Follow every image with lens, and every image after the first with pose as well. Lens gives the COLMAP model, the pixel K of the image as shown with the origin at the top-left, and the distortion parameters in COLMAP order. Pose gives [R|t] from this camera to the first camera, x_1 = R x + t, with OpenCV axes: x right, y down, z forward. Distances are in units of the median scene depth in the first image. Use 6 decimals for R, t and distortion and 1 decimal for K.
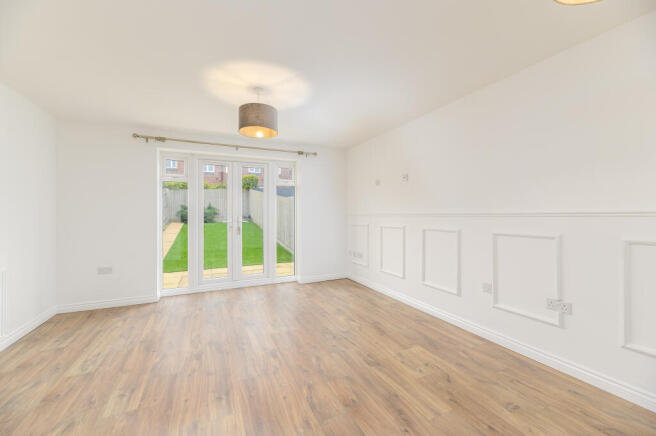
lens RADIAL K [[266.2, 0, 327.2], [0, 266.2, 209.1], [0, 0, 1]] dist [0.000885, -0.000025]
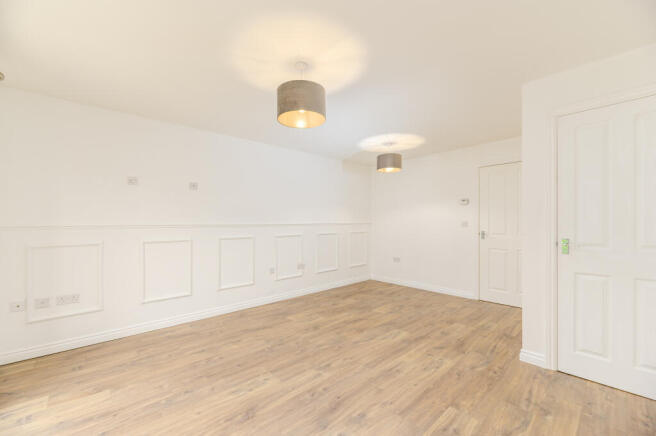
lens RADIAL K [[266.2, 0, 327.2], [0, 266.2, 209.1], [0, 0, 1]] dist [0.000885, -0.000025]
pose [[-0.303234, 0.061040, 0.950959, -1.220500], [-0.009963, 0.997689, -0.067216, 0.034166], [-0.952864, -0.029856, -0.301925, 1.362175]]
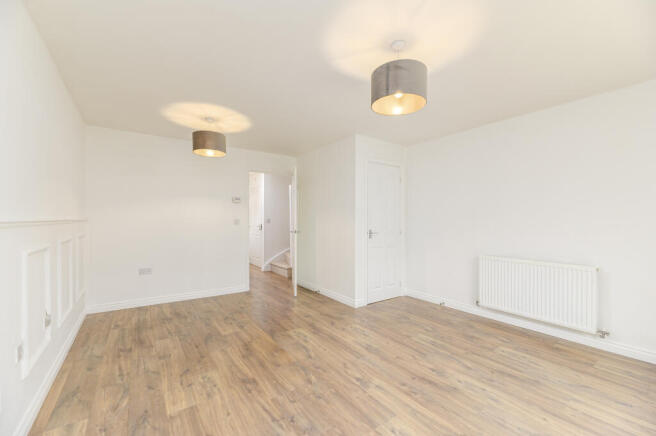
lens RADIAL K [[268.1, 0, 324.7], [0, 268.1, 222.8], [0, 0, 1]] dist [-0.000806, -0.000176]
pose [[-0.985009, 0.006726, -0.172373, 0.068411], [0.008820, 0.999896, -0.011384, 0.036107], [0.172278, -0.012733, -0.984966, 1.931023]]
